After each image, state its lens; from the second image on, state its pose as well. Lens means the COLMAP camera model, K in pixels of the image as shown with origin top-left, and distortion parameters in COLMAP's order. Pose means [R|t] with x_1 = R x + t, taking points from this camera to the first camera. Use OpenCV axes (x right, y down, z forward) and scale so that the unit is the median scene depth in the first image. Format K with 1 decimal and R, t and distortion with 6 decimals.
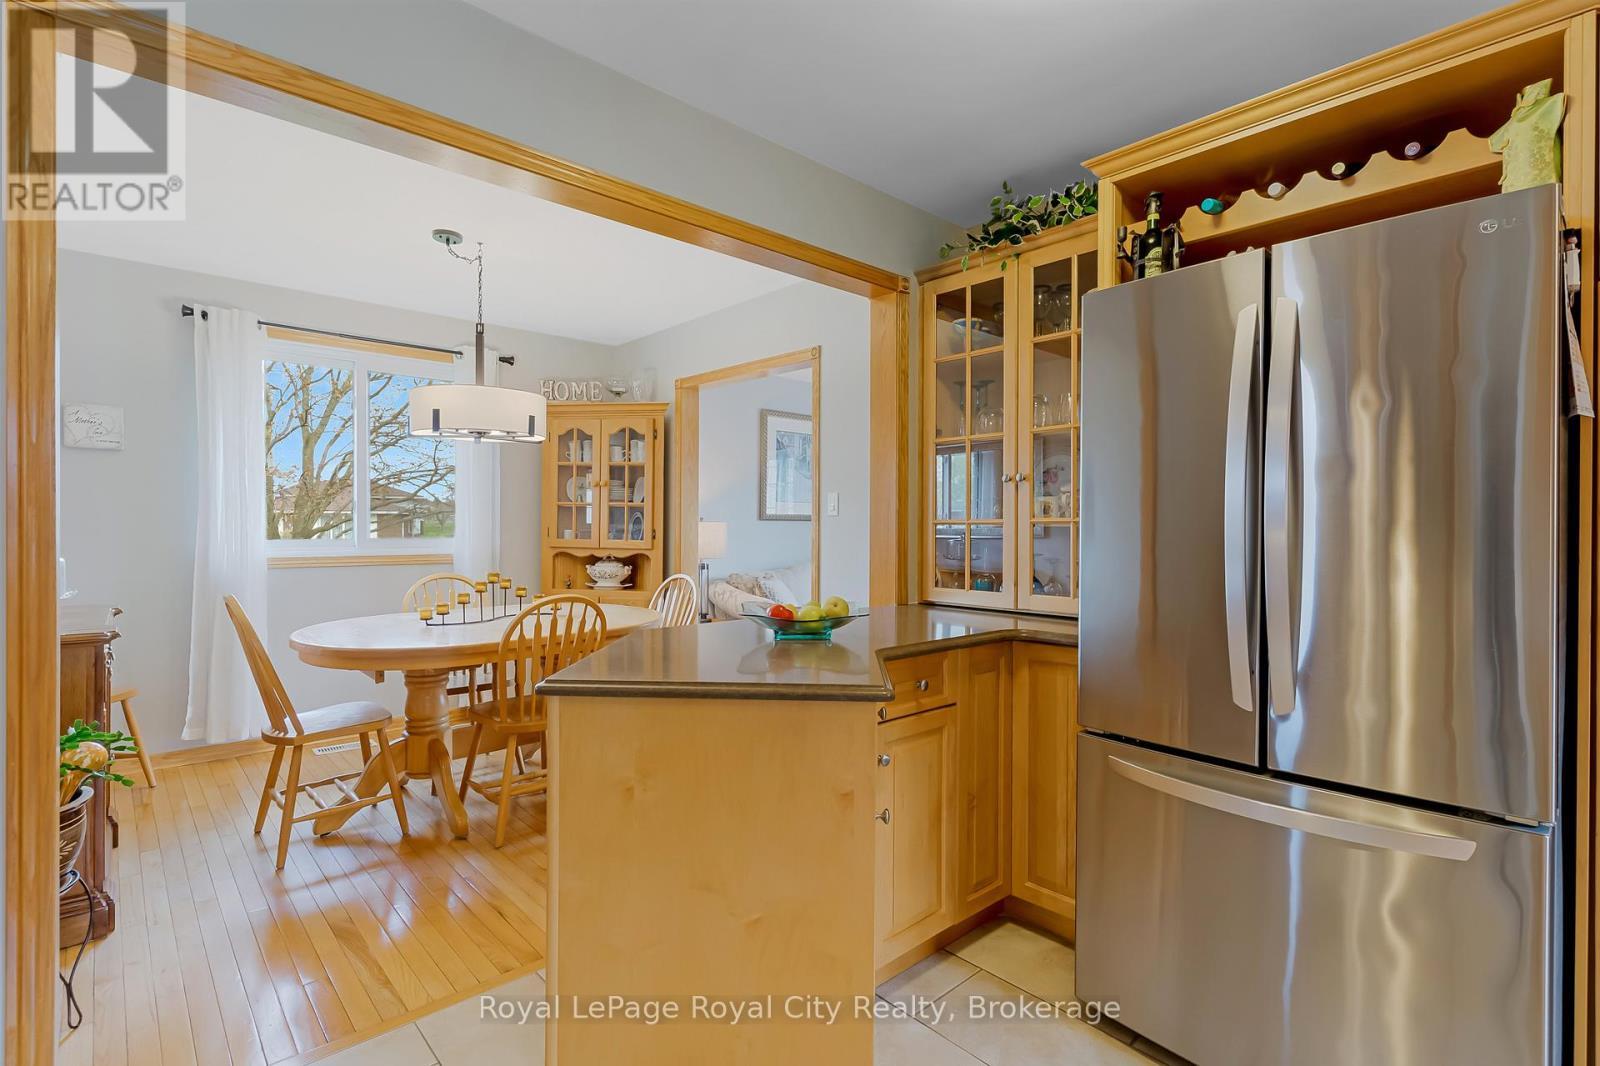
lens RADIAL K [[757.2, 0, 799.4], [0, 757.2, 530.0], [0, 0, 1]] dist [0.002879, -0.001425]
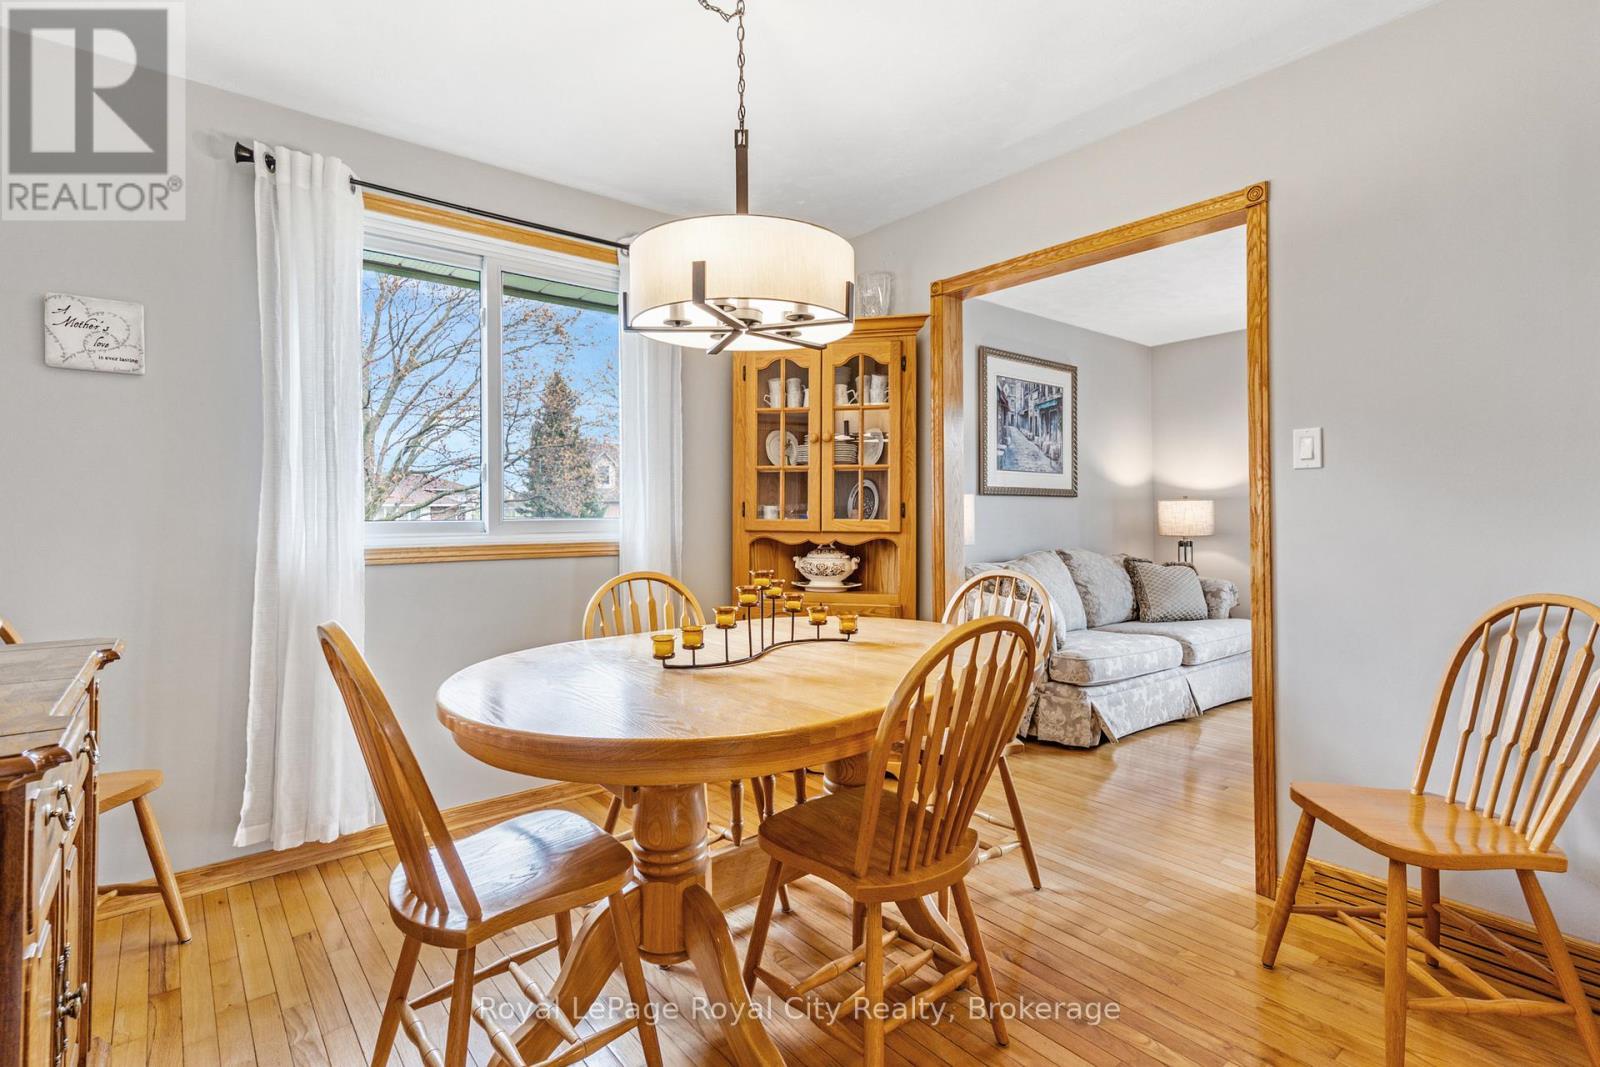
lens RADIAL K [[768.7, 0, 793.3], [0, 768.7, 508.5], [0, 0, 1]] dist [0.017110, -0.000042]
pose [[0.997948, -0.010769, -0.063113, -0.313743], [0.009827, 0.999836, -0.015224, 0.016968], [0.063267, 0.014573, 0.997890, 0.387996]]
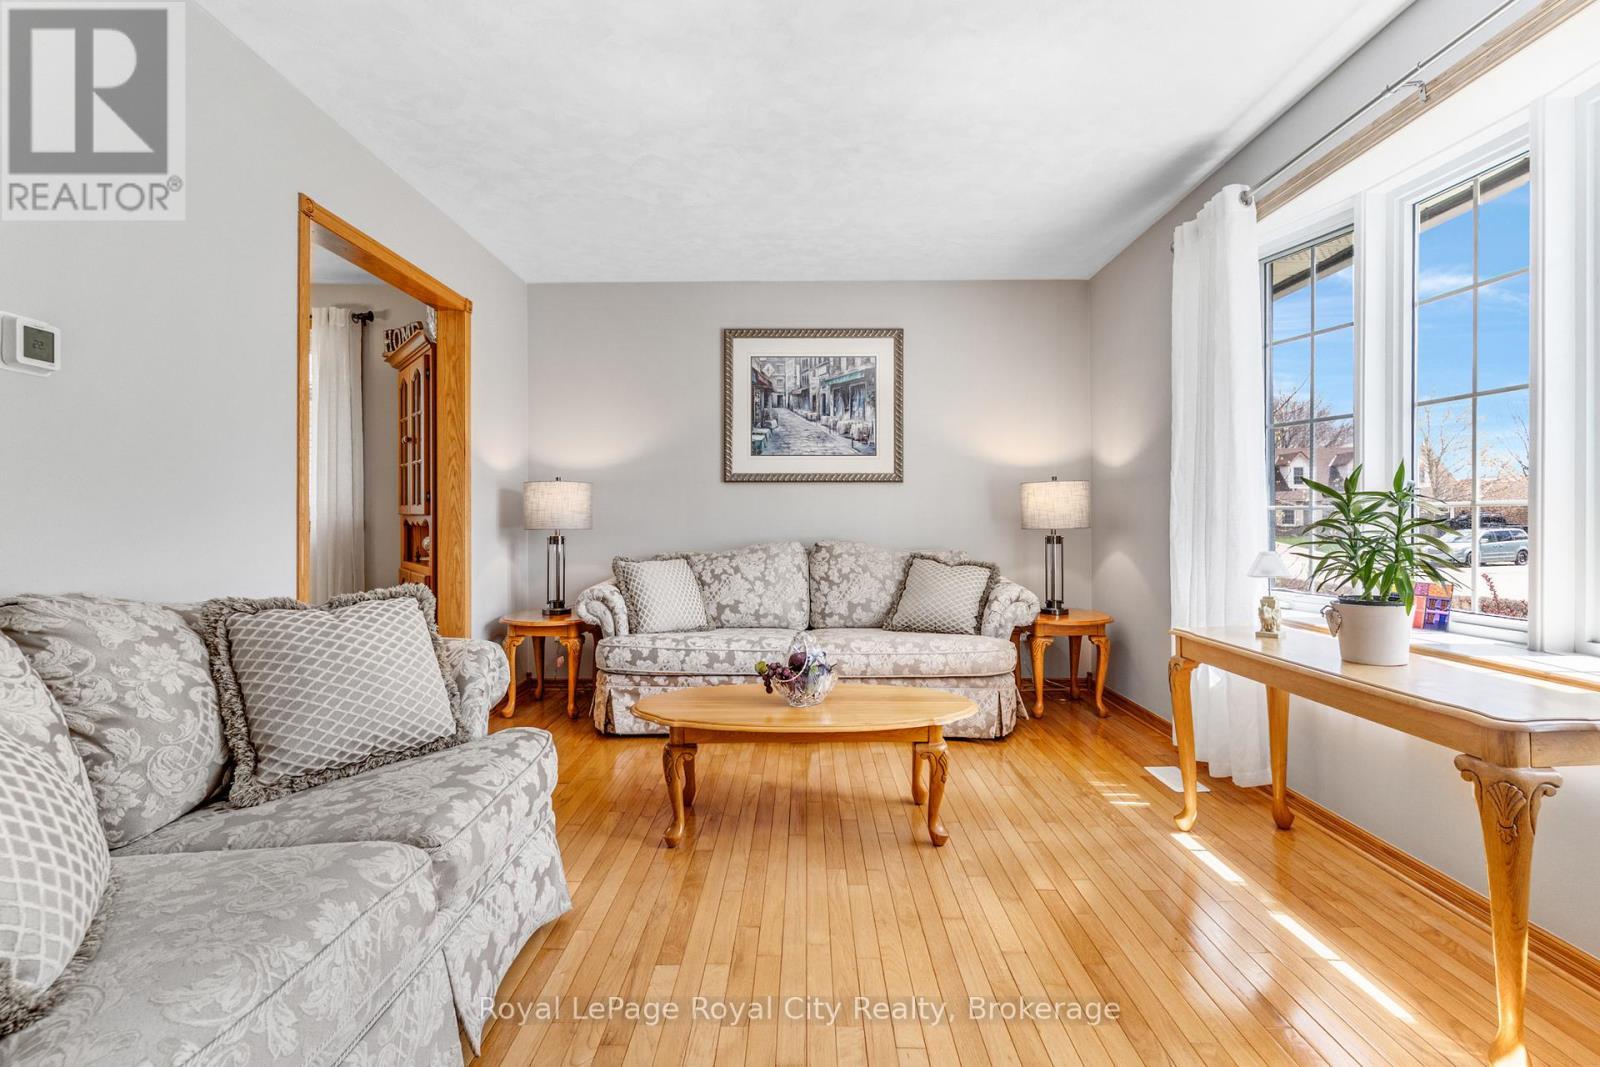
lens RADIAL K [[757.2, 0, 799.4], [0, 757.2, 530.5], [0, 0, 1]] dist [0.002879, -0.001425]
pose [[0.728359, -0.000019, -0.685196, 0.840016], [-0.000151, 1.000000, -0.000189, 0.056339], [0.685196, 0.000241, 0.728359, 0.869441]]
